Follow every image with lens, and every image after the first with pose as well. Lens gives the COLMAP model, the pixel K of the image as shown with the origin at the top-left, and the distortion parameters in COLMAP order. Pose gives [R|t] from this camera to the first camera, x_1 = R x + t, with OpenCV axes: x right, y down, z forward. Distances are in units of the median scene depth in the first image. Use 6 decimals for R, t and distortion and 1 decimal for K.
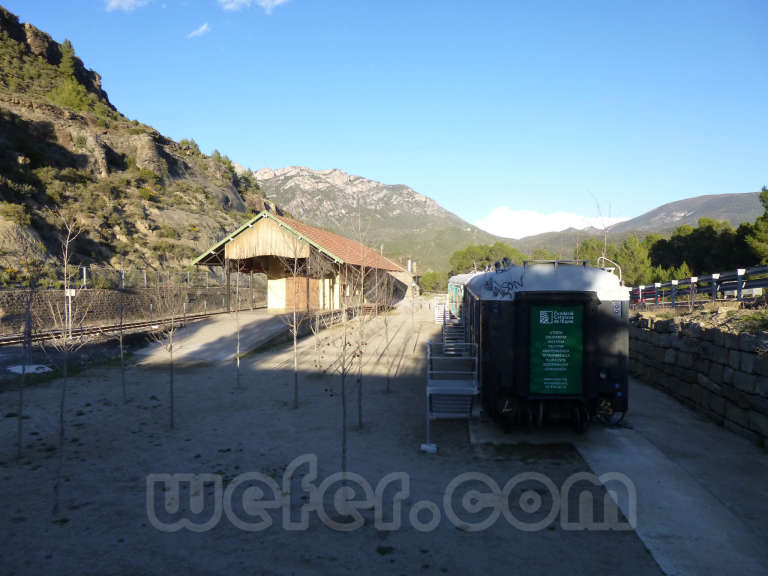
lens RADIAL K [[589.9, 0, 382.4], [0, 589.9, 285.7], [0, 0, 1]] dist [-0.050191, 0.043841]
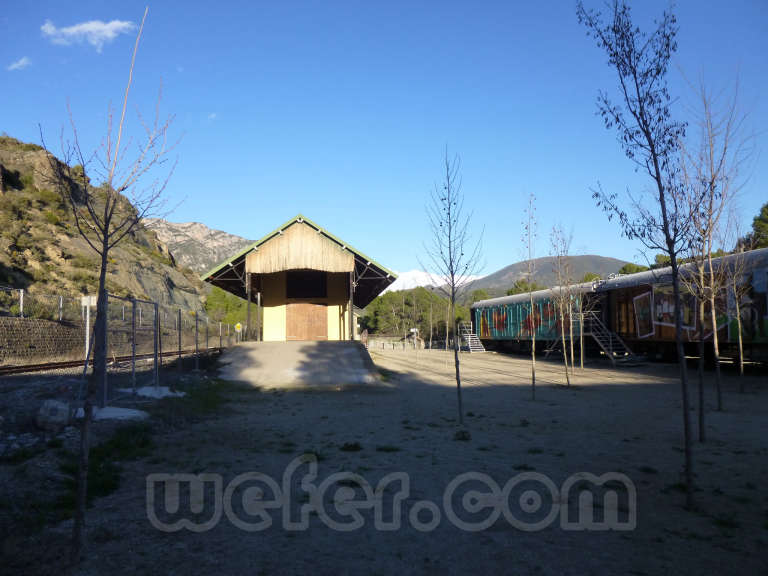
lens RADIAL K [[587.2, 0, 382.9], [0, 587.2, 293.7], [0, 0, 1]] dist [-0.045612, 0.035103]
pose [[0.972403, 0.007474, 0.233188, -0.138710], [0.011736, 0.996655, -0.080883, 0.025301], [-0.233013, 0.081387, 0.969062, 0.094503]]
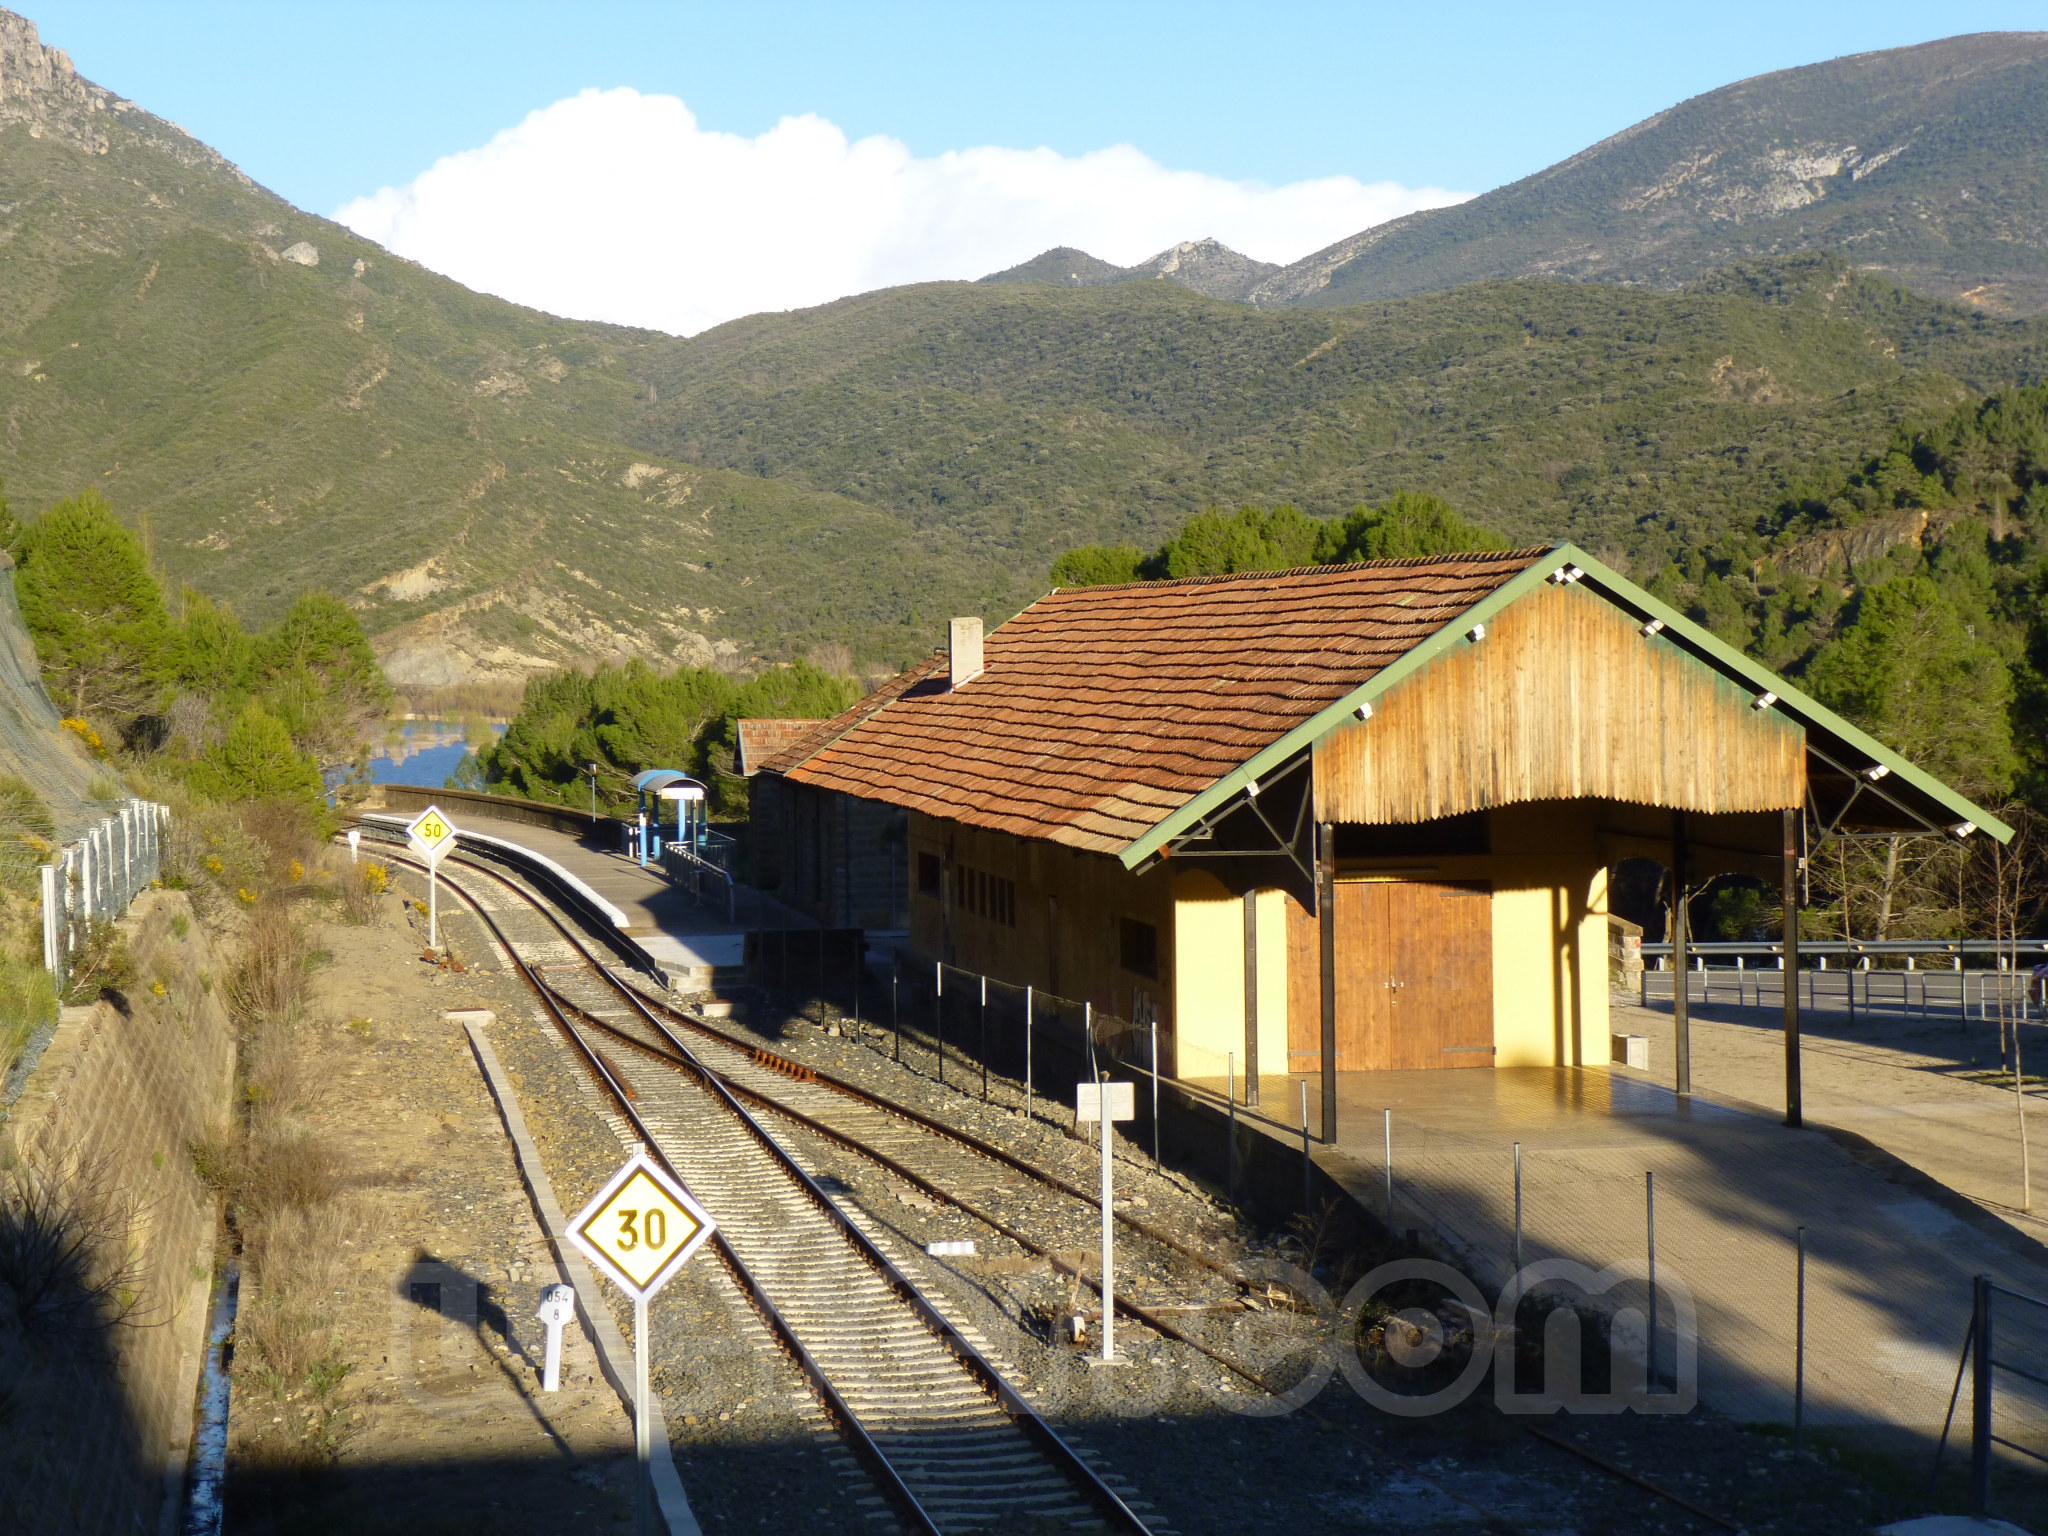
lens RADIAL K [[4587.4, 0, 1024.0], [0, 4587.4, 768.0], [0, 0, 1]] dist [0.128311, -0.443092]
pose [[0.953675, -0.019213, 0.300226, -0.381593], [0.014261, 0.999724, 0.018680, -0.044685], [-0.300502, -0.013533, 0.953685, -0.125134]]
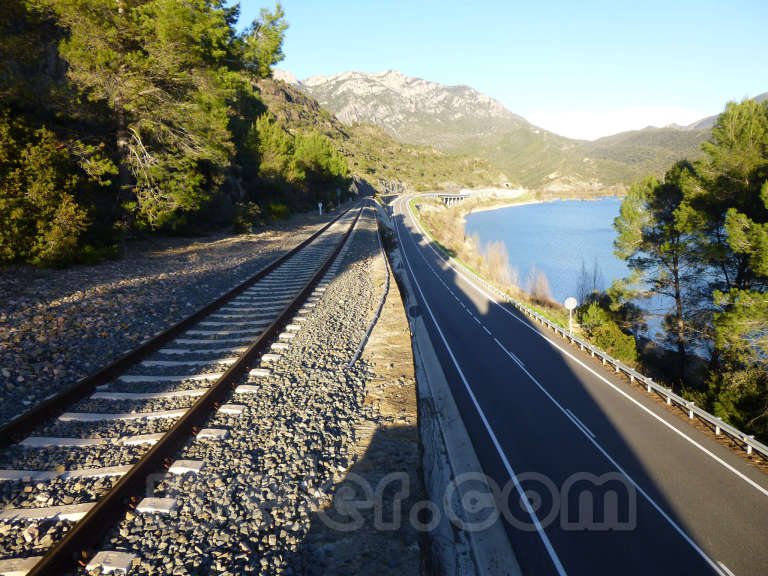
lens RADIAL K [[589.9, 0, 382.4], [0, 589.9, 285.7], [0, 0, 1]] dist [-0.050191, 0.043841]
pose [[0.994072, -0.017972, -0.107228, -0.013627], [0.033686, 0.988624, 0.146588, 0.001786], [0.103374, -0.149331, 0.983369, 2.195070]]
